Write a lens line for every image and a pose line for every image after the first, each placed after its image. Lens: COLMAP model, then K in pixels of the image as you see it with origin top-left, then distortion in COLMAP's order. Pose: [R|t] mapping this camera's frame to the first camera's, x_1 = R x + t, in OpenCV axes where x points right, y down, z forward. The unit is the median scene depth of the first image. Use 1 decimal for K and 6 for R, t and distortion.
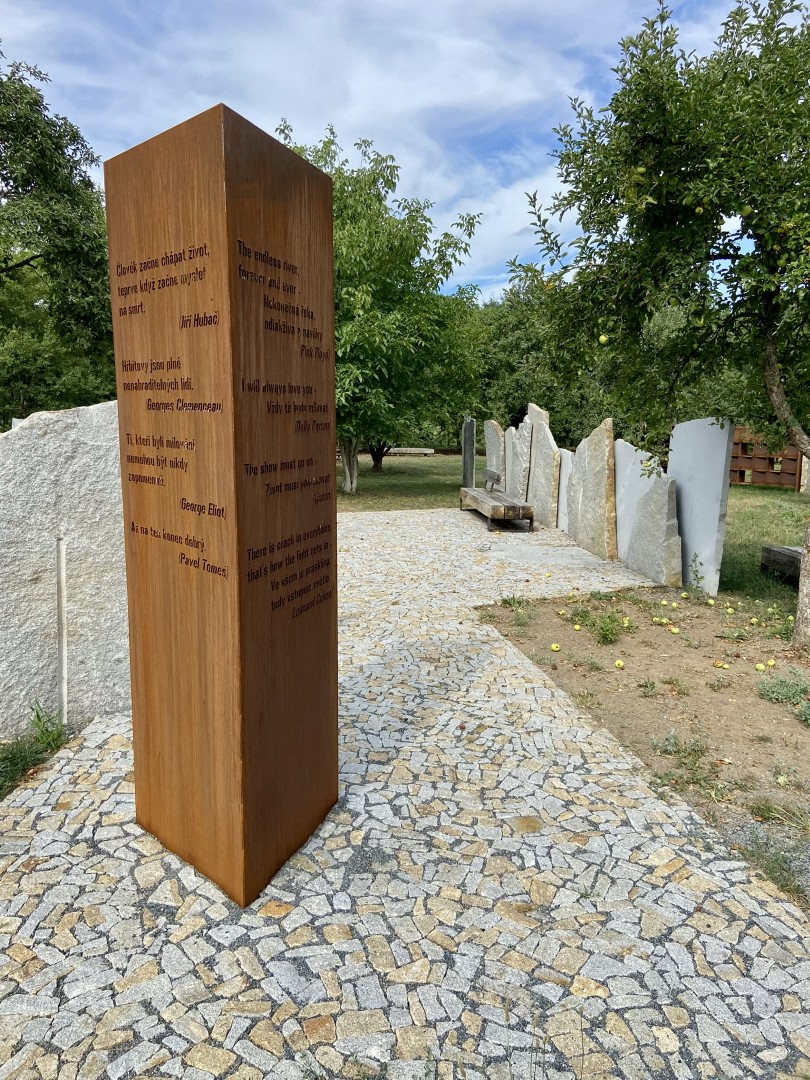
lens RADIAL K [[823.2, 0, 409.0], [0, 823.2, 530.9], [0, 0, 1]] dist [0.047518, -0.018876]
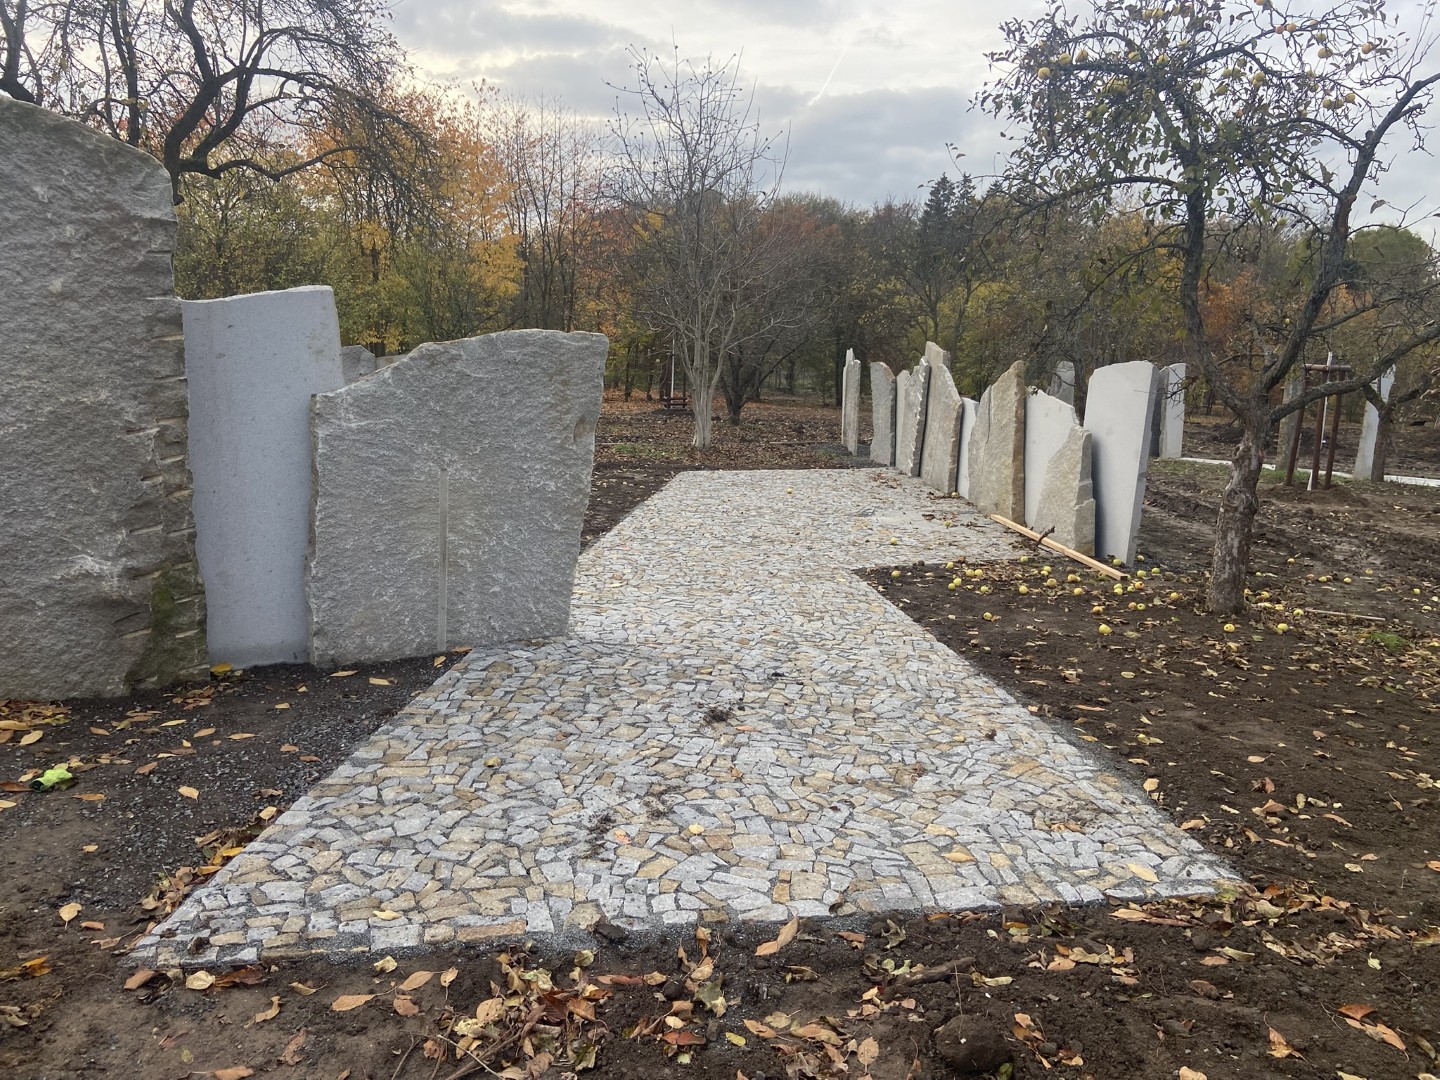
lens RADIAL K [[1097.6, 0, 713.3], [0, 1097.6, 550.2], [0, 0, 1]] dist [0.047518, -0.018876]
pose [[0.998590, 0.023090, -0.047792, -0.024253], [-0.021397, 0.999136, 0.035642, 0.052600], [0.048574, -0.034570, 0.998221, -0.327298]]
